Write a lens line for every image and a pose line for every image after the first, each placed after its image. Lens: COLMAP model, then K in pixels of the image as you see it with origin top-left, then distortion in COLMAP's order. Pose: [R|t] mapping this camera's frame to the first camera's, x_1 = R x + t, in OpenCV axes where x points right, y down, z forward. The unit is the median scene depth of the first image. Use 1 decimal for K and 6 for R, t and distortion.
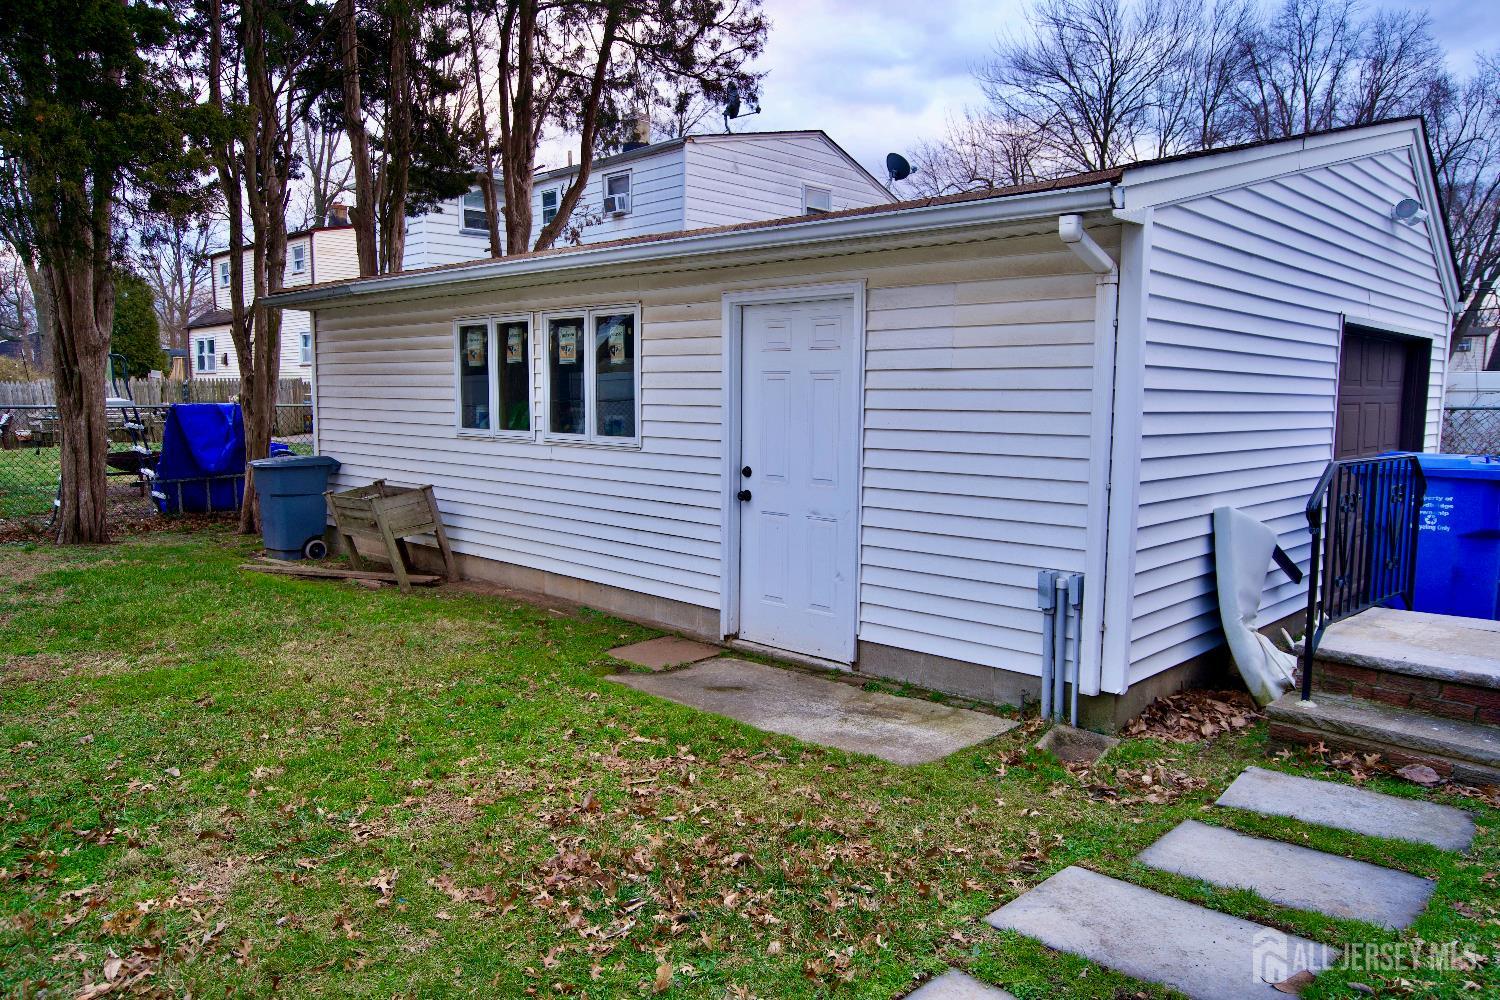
lens RADIAL K [[1061.0, 0, 750.0], [0, 1061.0, 500.0], [0, 0, 1]] dist [-0.003663, -0.000214]
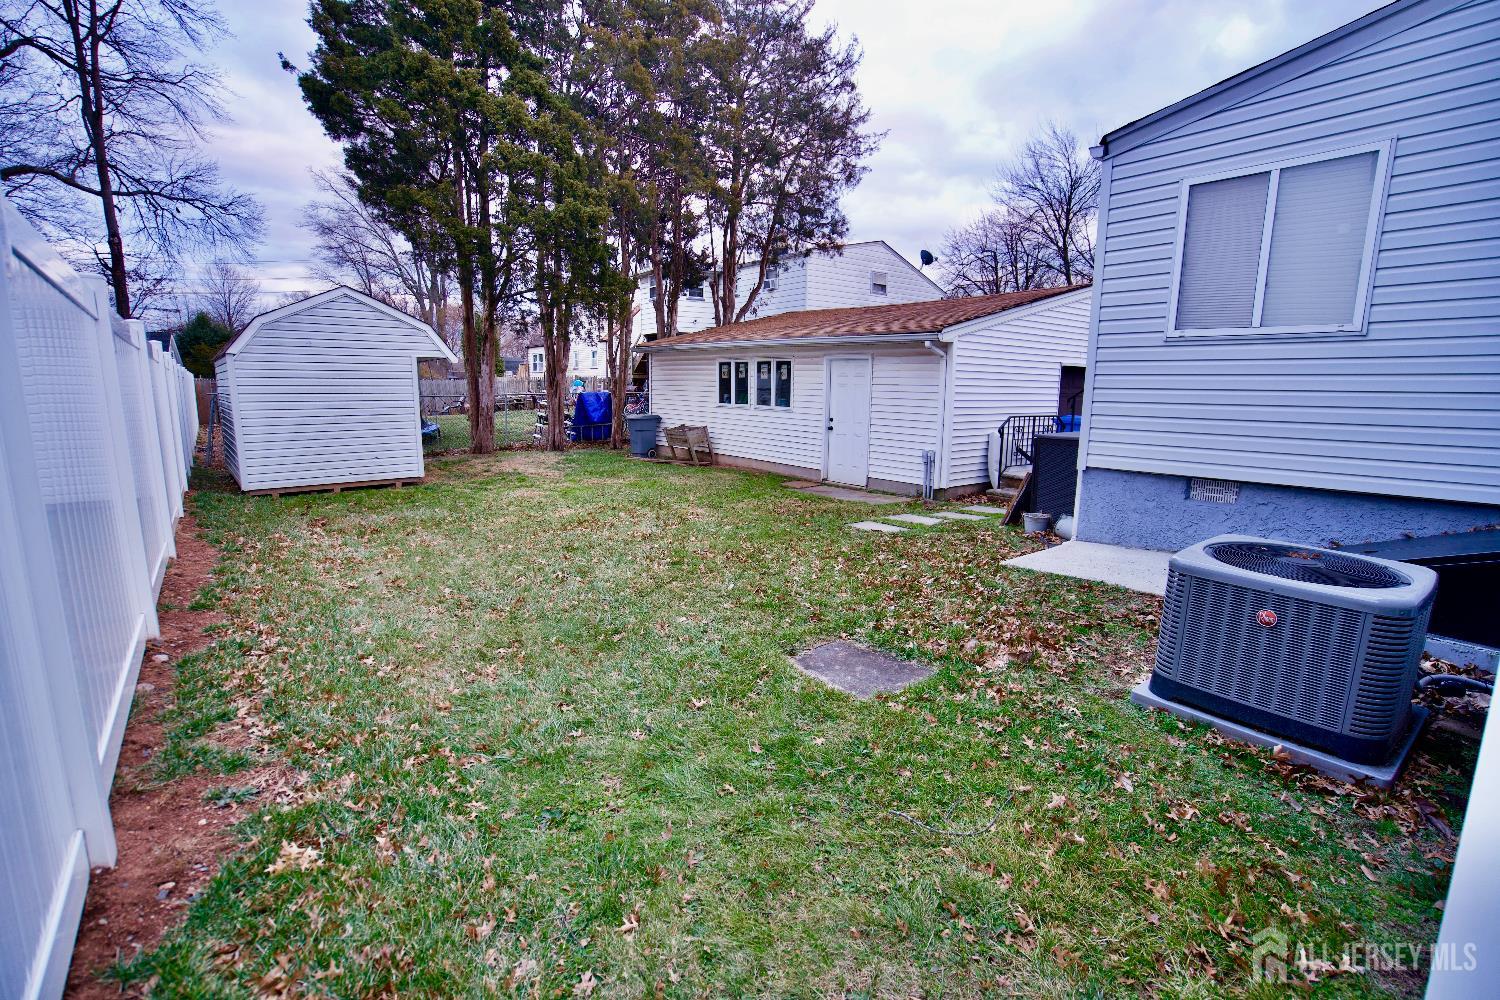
lens RADIAL K [[661.3, 0, 750.0], [0, 661.3, 500.0], [0, 0, 1]] dist [-0.055450, 0.000022]
pose [[0.990513, 0.026088, -0.134920, 0.019257], [-0.015751, 0.996897, 0.077122, 0.041715], [0.136514, -0.074266, 0.987850, -0.591191]]
